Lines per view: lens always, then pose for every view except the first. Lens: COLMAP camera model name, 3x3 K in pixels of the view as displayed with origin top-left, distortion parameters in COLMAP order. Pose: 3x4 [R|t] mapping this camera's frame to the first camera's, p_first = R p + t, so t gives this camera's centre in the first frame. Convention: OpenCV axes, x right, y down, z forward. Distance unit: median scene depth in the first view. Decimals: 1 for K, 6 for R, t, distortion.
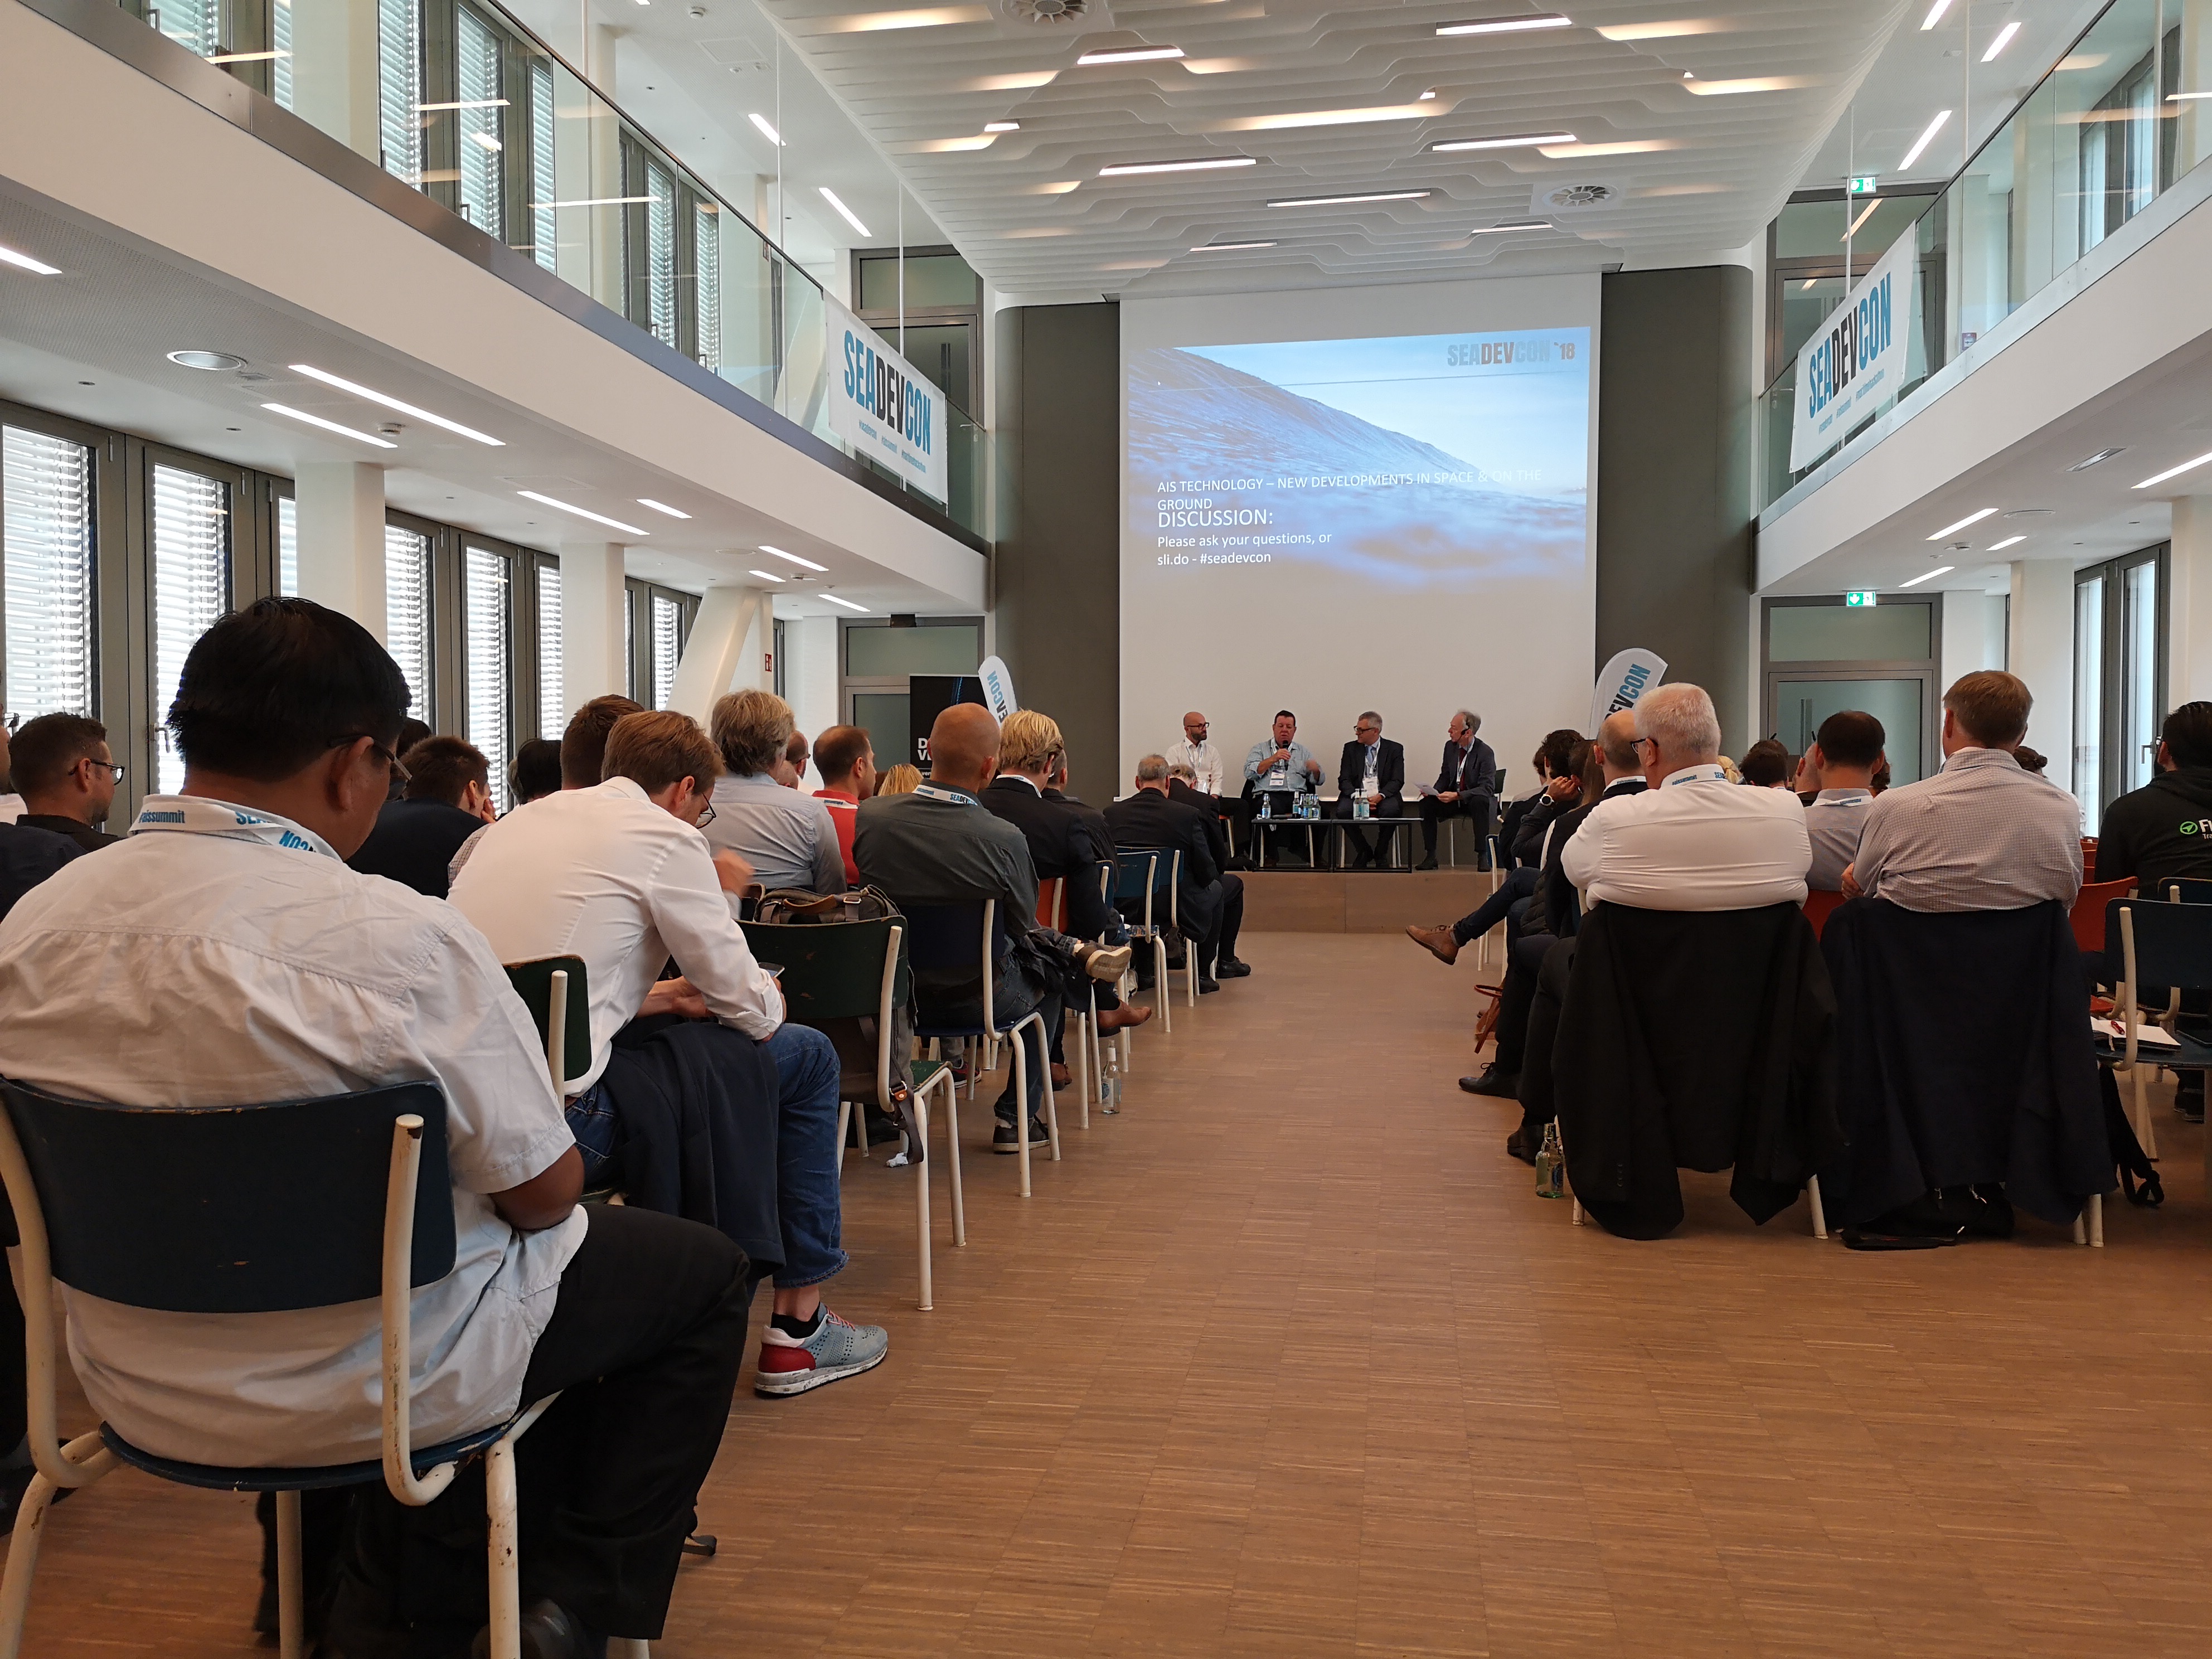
lens RADIAL K [[1736.2, 0, 1084.8], [0, 1736.2, 858.7], [0, 0, 1]] dist [0.030116, -0.032651]
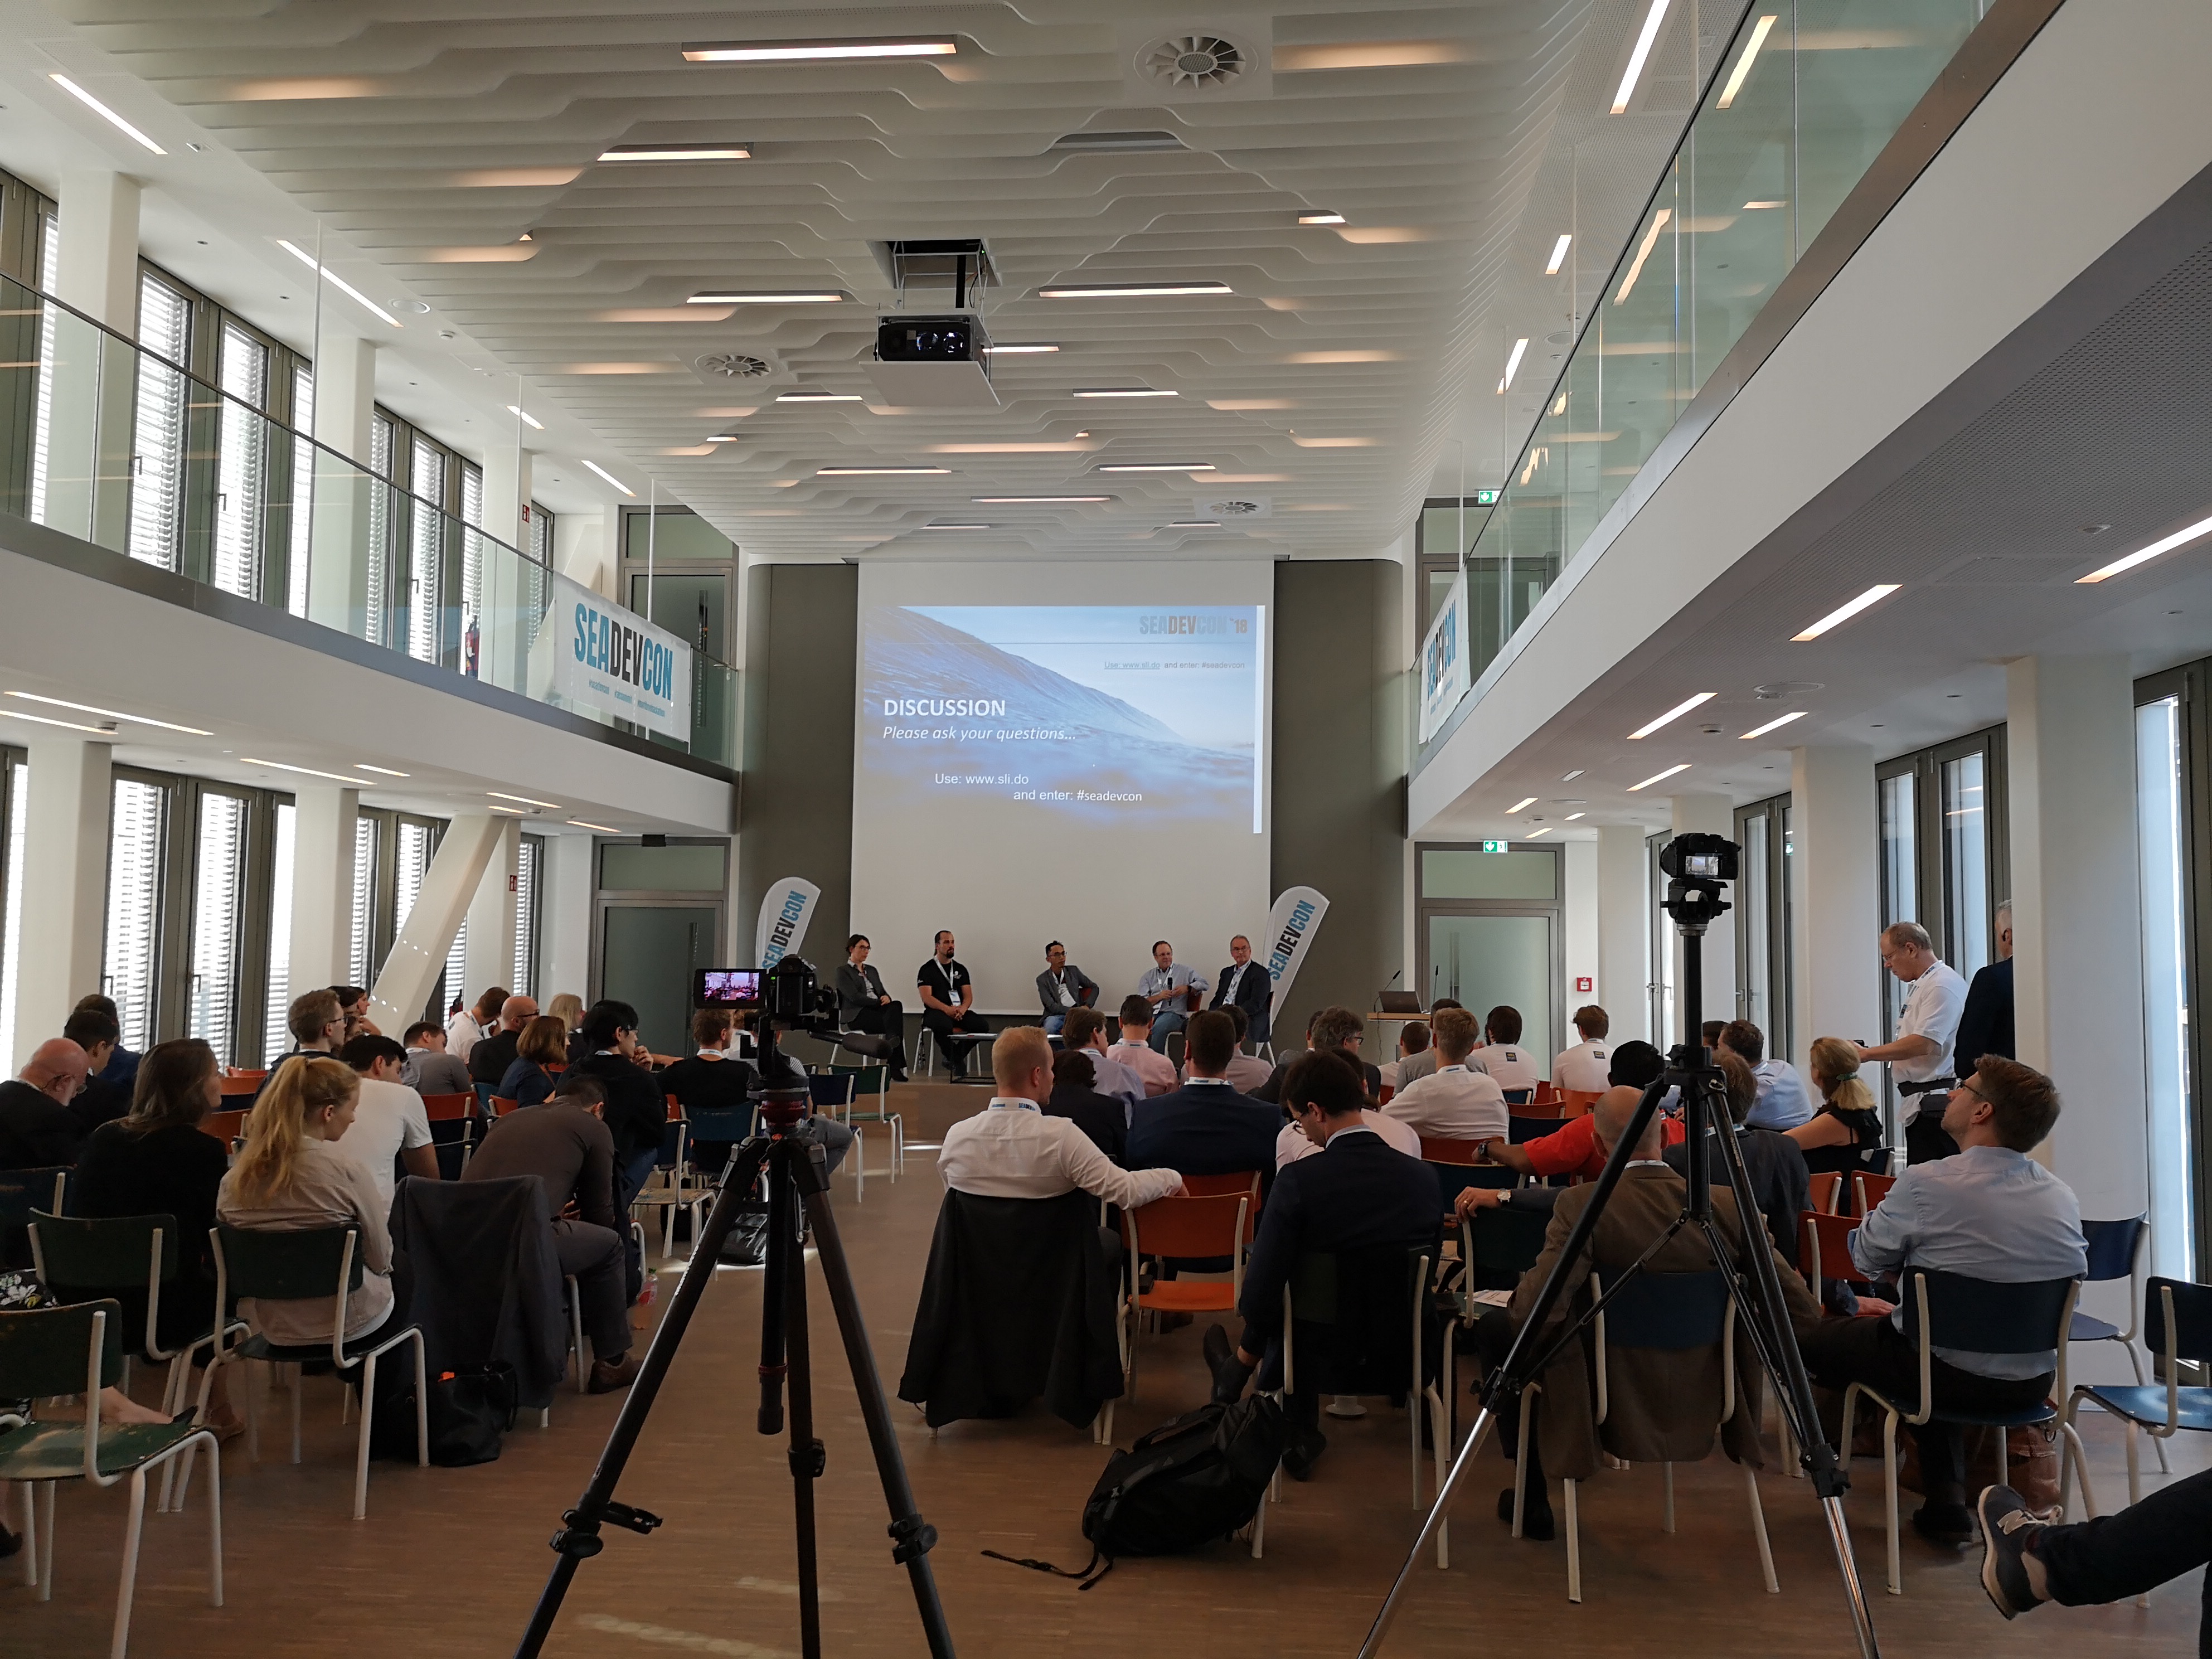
lens RADIAL K [[1736.2, 0, 1113.0], [0, 1736.2, 834.5], [0, 0, 1]] dist [0.030116, -0.032651]
pose [[0.995054, 0.020723, 0.097147, 0.085791], [-0.010316, 0.994268, -0.106422, -0.033110], [-0.098796, 0.104893, 0.989564, -0.112368]]
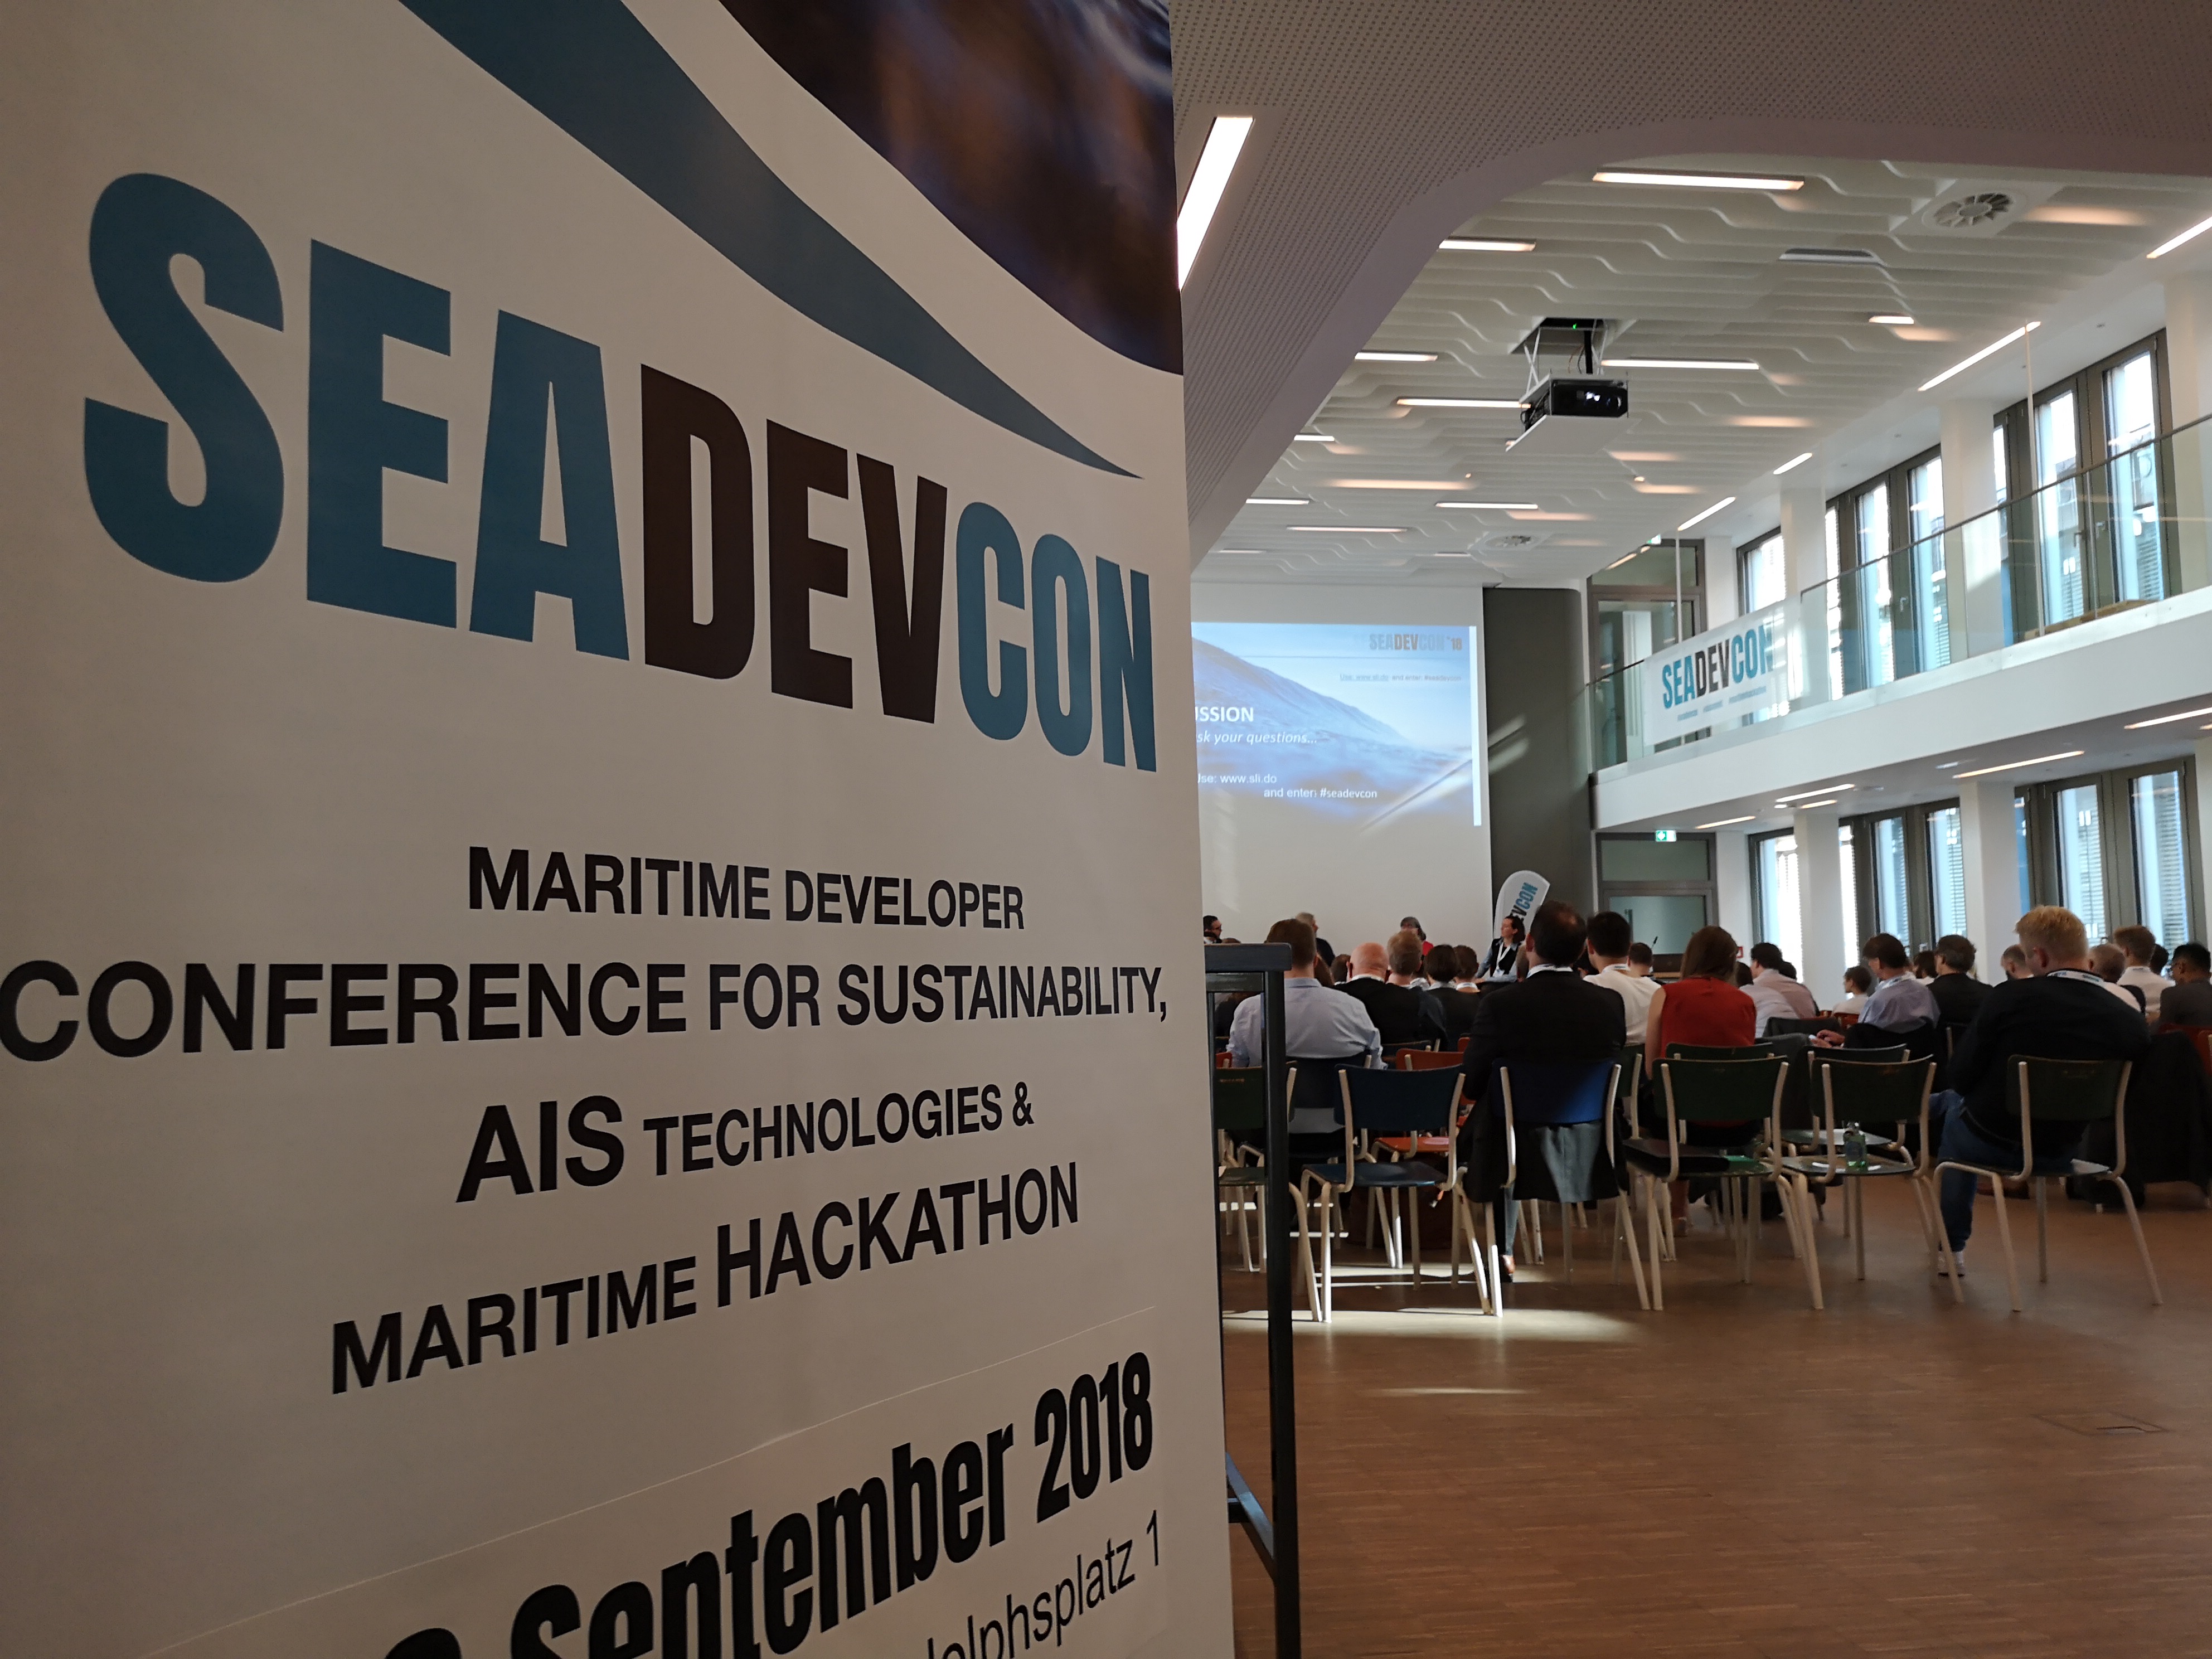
lens RADIAL K [[1736.2, 0, 1106.0], [0, 1736.2, 830.8], [0, 0, 1]] dist [0.030116, -0.032651]
pose [[0.955802, 0.017008, 0.293519, -0.370864], [0.020292, 0.992129, -0.123567, 0.004081], [-0.293310, 0.124062, 0.947933, -0.146966]]
